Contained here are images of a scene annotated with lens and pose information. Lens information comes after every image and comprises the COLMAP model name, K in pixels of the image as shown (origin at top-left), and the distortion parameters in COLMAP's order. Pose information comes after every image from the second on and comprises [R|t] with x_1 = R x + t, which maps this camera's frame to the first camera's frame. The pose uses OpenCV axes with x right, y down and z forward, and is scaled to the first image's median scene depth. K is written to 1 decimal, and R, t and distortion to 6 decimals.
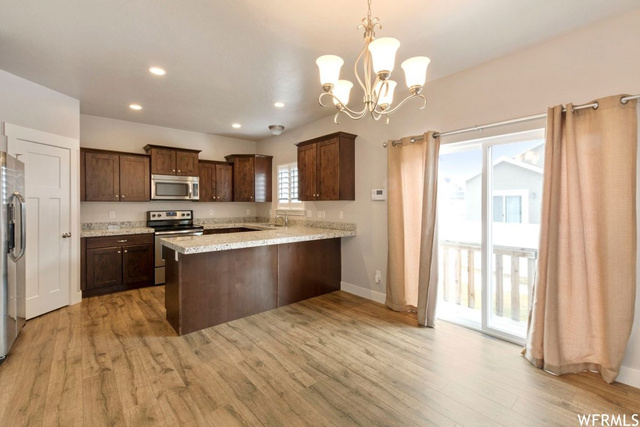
lens RADIAL K [[282.0, 0, 328.4], [0, 282.0, 206.3], [0, 0, 1]] dist [0.008009, -0.003527]
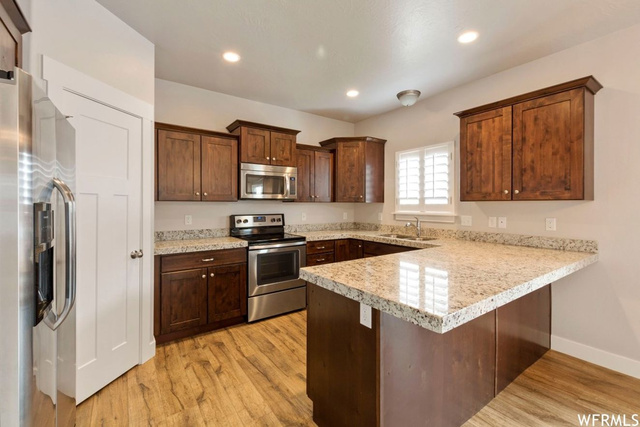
lens RADIAL K [[282.0, 0, 326.7], [0, 282.0, 207.3], [0, 0, 1]] dist [0.008009, -0.003527]
pose [[0.994873, 0.005249, -0.100997, -0.390362], [-0.005474, 0.999983, -0.001952, -0.002566], [0.100985, 0.002495, 0.994885, 0.368871]]
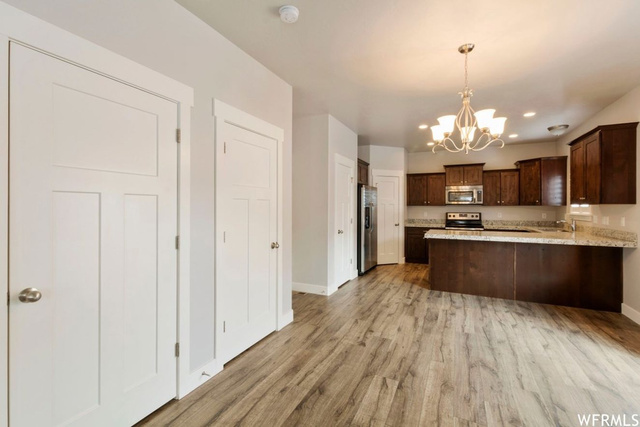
lens RADIAL K [[282.0, 0, 316.5], [0, 282.0, 206.0], [0, 0, 1]] dist [0.008009, -0.003527]
pose [[0.371184, -0.001339, -0.928558, 0.500975], [-0.009668, 0.999939, -0.005306, -0.002104], [0.928509, 0.010947, 0.371149, -0.135331]]
